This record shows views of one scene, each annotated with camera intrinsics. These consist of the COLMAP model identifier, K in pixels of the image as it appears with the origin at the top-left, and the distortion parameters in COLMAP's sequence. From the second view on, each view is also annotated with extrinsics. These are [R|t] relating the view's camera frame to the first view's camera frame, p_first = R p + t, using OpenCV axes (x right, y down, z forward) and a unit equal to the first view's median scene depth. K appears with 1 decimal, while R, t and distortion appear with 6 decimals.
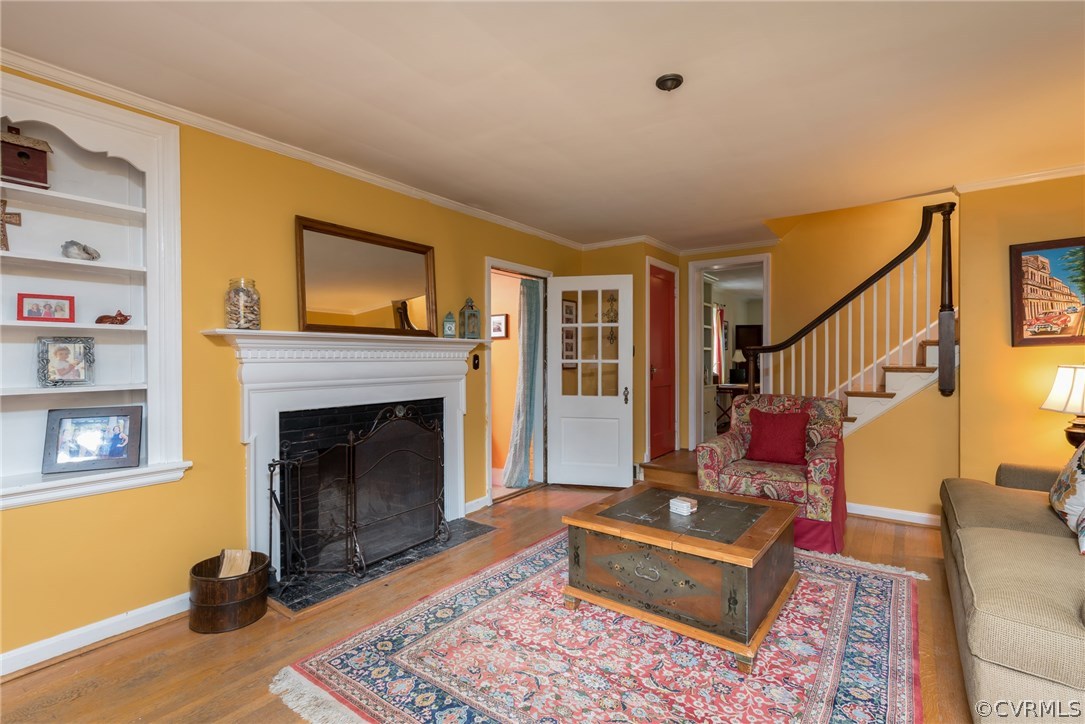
lens RADIAL K [[503.6, 0, 542.5], [0, 503.6, 363.8], [0, 0, 1]] dist [-0.001609, -0.003330]
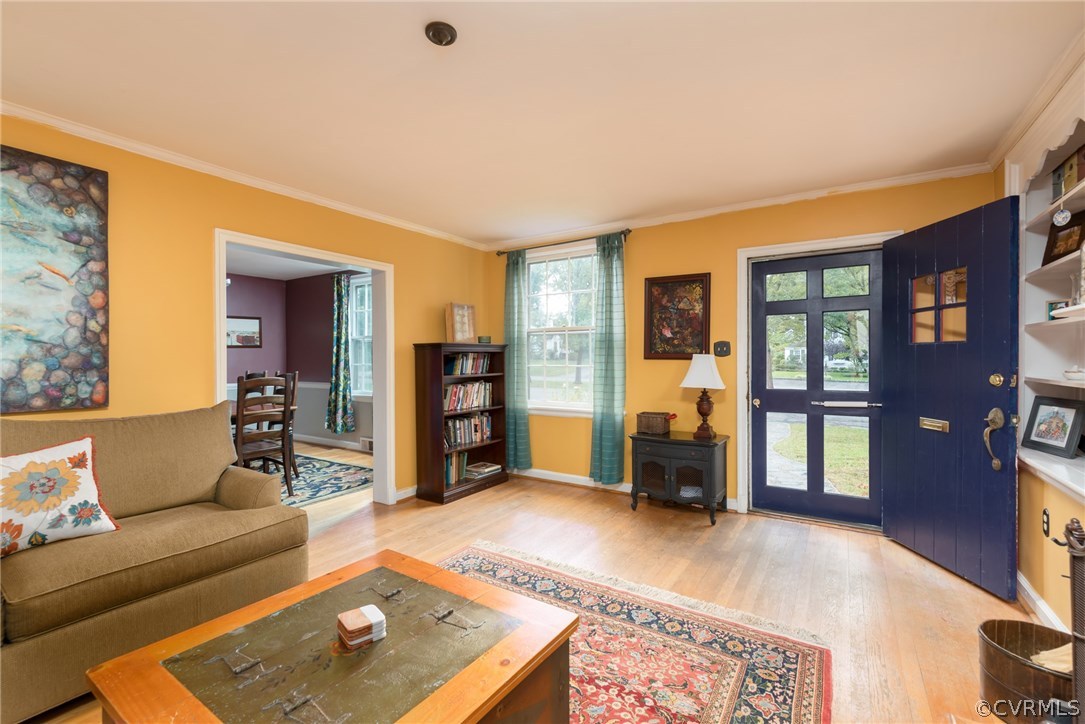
lens RADIAL K [[475.1, 0, 542.6], [0, 475.1, 361.0], [0, 0, 1]] dist [-0.019622, 0.000541]
pose [[-0.998499, 0.009925, -0.053860, 0.130421], [0.009531, 0.999926, 0.007567, -0.010079], [0.053931, 0.007042, -0.998520, 1.860024]]
